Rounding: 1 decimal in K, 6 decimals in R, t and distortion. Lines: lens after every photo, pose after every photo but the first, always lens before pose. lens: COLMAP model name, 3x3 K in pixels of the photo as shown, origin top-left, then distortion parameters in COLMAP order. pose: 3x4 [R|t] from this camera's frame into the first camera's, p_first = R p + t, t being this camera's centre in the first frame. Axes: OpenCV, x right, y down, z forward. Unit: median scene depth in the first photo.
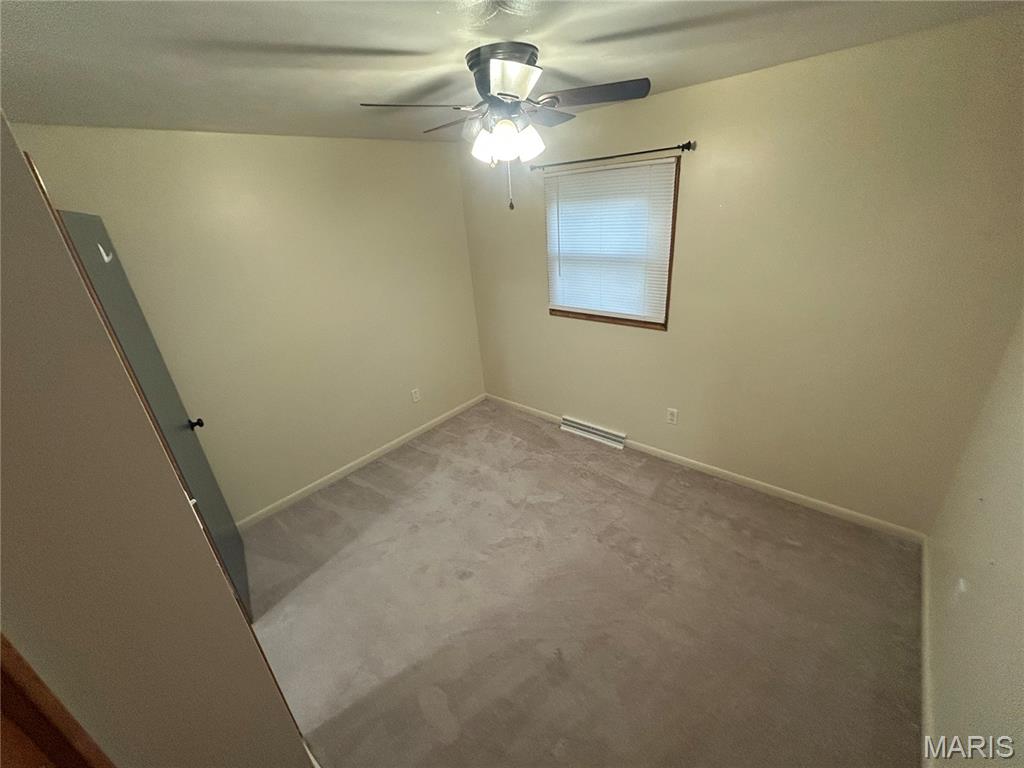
lens RADIAL K [[413.3, 0, 510.4], [0, 413.3, 392.9], [0, 0, 1]] dist [-0.002686, 0.000909]
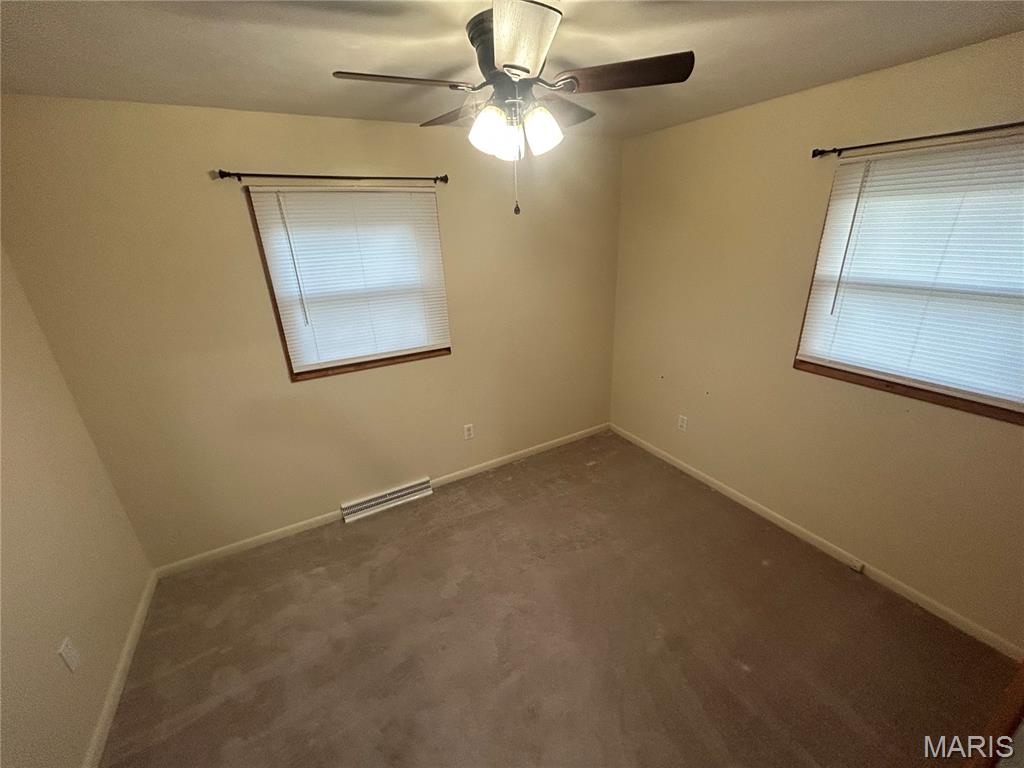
lens RADIAL K [[413.3, 0, 513.7], [0, 413.3, 391.1], [0, 0, 1]] dist [-0.002686, 0.000909]
pose [[0.323015, -0.291506, 0.900381, -0.477802], [0.409328, 0.900823, 0.144801, -0.139647], [-0.853295, 0.321779, 0.410301, 0.441573]]
